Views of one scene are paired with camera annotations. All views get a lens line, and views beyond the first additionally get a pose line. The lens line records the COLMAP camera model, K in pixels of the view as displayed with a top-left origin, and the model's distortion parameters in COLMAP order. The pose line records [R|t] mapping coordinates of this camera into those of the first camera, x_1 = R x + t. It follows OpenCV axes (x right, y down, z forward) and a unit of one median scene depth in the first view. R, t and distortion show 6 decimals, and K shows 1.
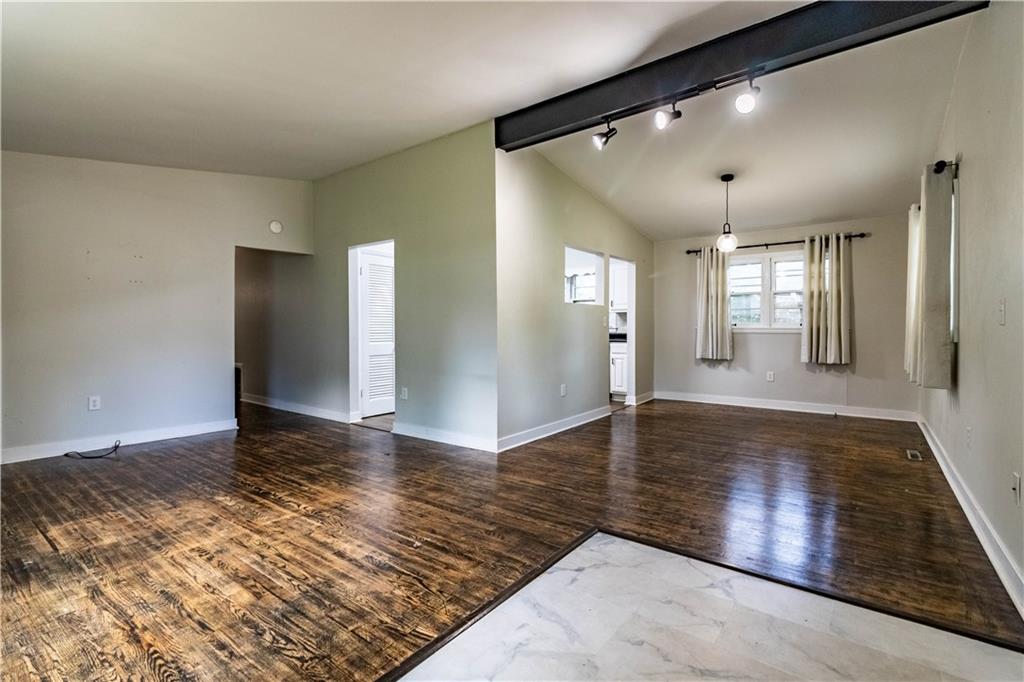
lens RADIAL K [[473.0, 0, 511.2], [0, 473.0, 337.4], [0, 0, 1]] dist [-0.000440, 0.000393]
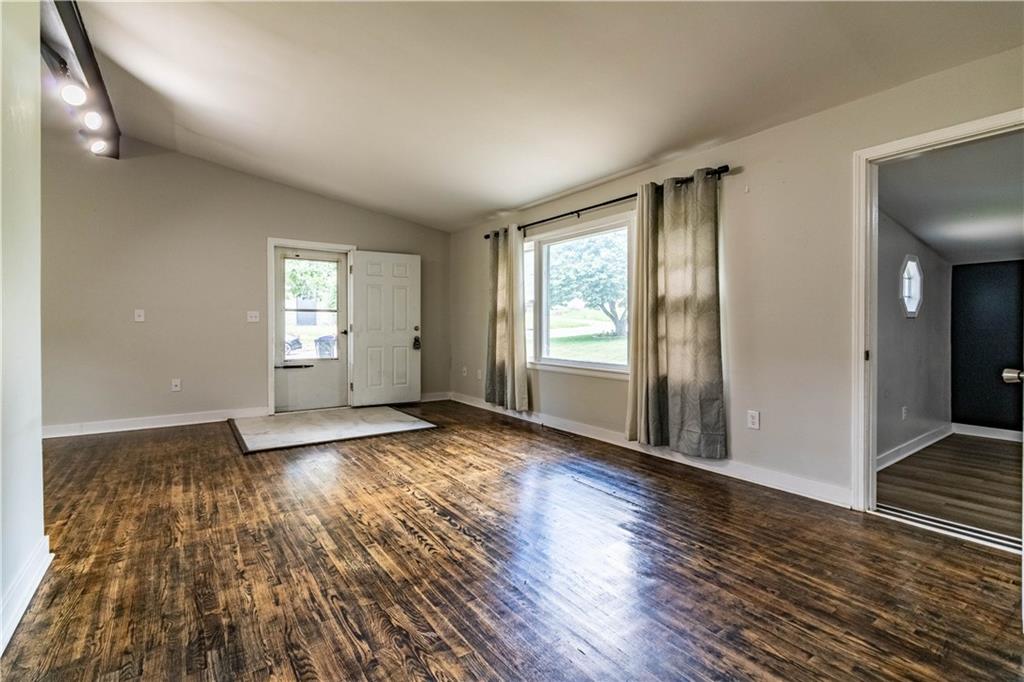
lens RADIAL K [[473.0, 0, 514.1], [0, 473.0, 333.1], [0, 0, 1]] dist [-0.000440, 0.000393]
pose [[-0.953688, -0.005368, 0.300751, -0.980255], [0.005906, 0.999314, 0.036565, -0.033067], [-0.300741, 0.036647, -0.953002, 1.929320]]
